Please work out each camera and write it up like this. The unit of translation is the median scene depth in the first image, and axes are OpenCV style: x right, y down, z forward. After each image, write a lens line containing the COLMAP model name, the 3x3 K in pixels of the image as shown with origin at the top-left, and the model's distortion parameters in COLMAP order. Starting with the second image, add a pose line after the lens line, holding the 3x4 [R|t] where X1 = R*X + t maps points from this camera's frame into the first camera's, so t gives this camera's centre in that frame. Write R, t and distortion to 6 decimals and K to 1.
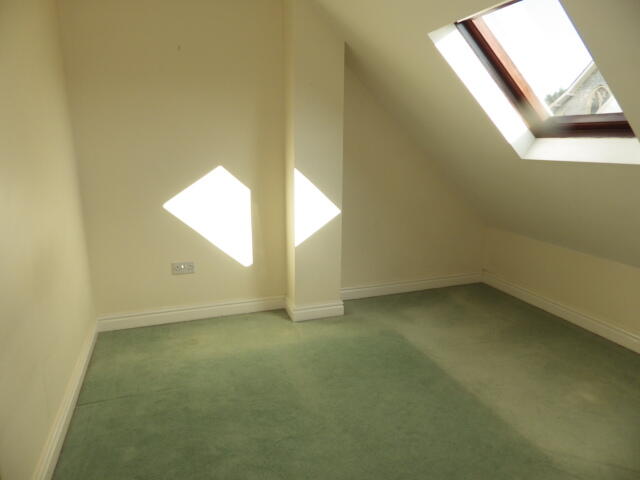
lens RADIAL K [[420.6, 0, 319.8], [0, 420.6, 239.5], [0, 0, 1]] dist [0.002722, 0.001555]
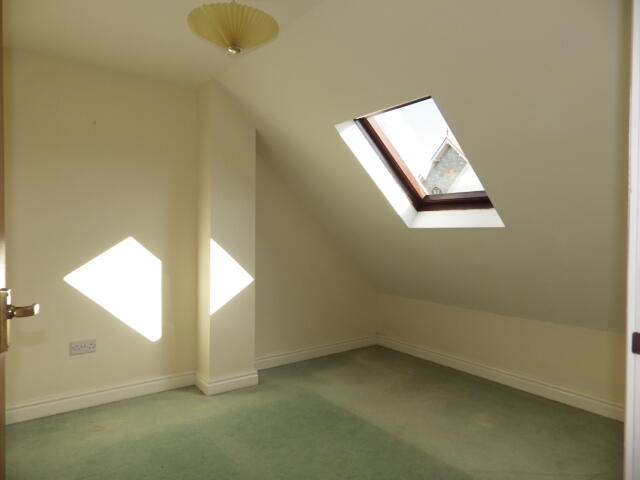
lens RADIAL K [[420.6, 0, 319.8], [0, 420.6, 239.5], [0, 0, 1]] dist [0.002722, 0.001555]
pose [[0.955578, -0.003809, 0.294715, -0.105065], [0.064594, 0.978314, -0.196796, 0.054165], [-0.287575, 0.207091, 0.935101, -0.048832]]
